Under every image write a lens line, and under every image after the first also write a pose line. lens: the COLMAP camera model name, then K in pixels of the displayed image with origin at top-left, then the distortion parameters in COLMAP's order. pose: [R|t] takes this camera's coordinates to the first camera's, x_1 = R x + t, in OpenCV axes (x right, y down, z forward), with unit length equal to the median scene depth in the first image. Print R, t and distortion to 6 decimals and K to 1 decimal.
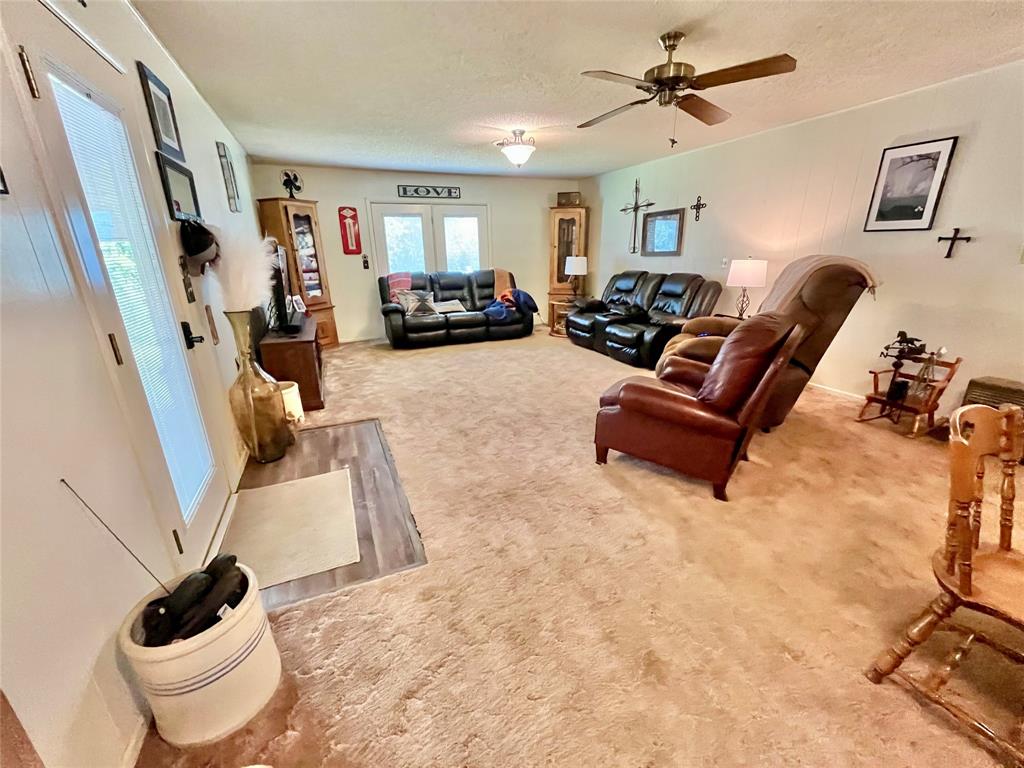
lens RADIAL K [[413.1, 0, 508.3], [0, 413.1, 387.9], [0, 0, 1]] dist [-0.003812, -0.000024]
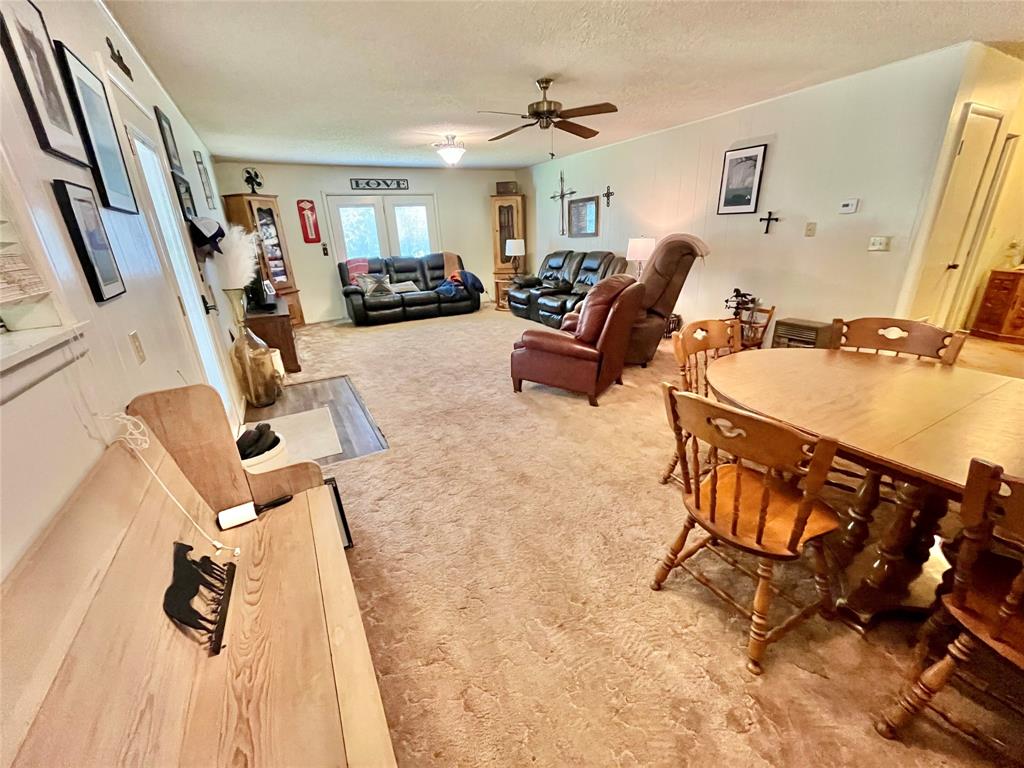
lens RADIAL K [[413.1, 0, 509.1], [0, 413.1, 386.7], [0, 0, 1]] dist [-0.003812, -0.000024]
pose [[0.995351, -0.054645, 0.079310, 0.076086], [0.051996, 0.998030, 0.035096, 0.098417], [-0.081072, -0.030809, 0.996232, -0.308082]]
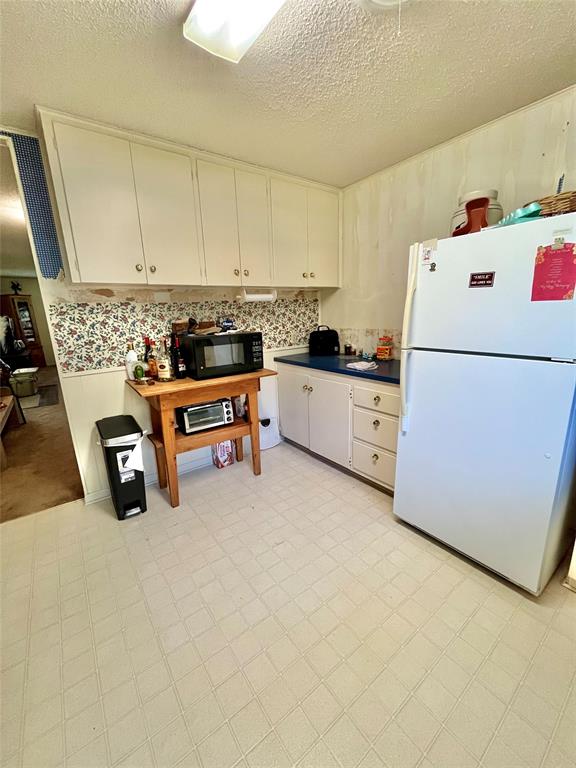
lens RADIAL K [[309.8, 0, 286.2], [0, 309.8, 385.2], [0, 0, 1]] dist [-0.003812, -0.000024]
pose [[0.971341, -0.075284, 0.225453, 0.669920], [0.094303, 0.992730, -0.074799, 0.387124], [-0.218182, 0.093916, 0.971379, -1.245843]]
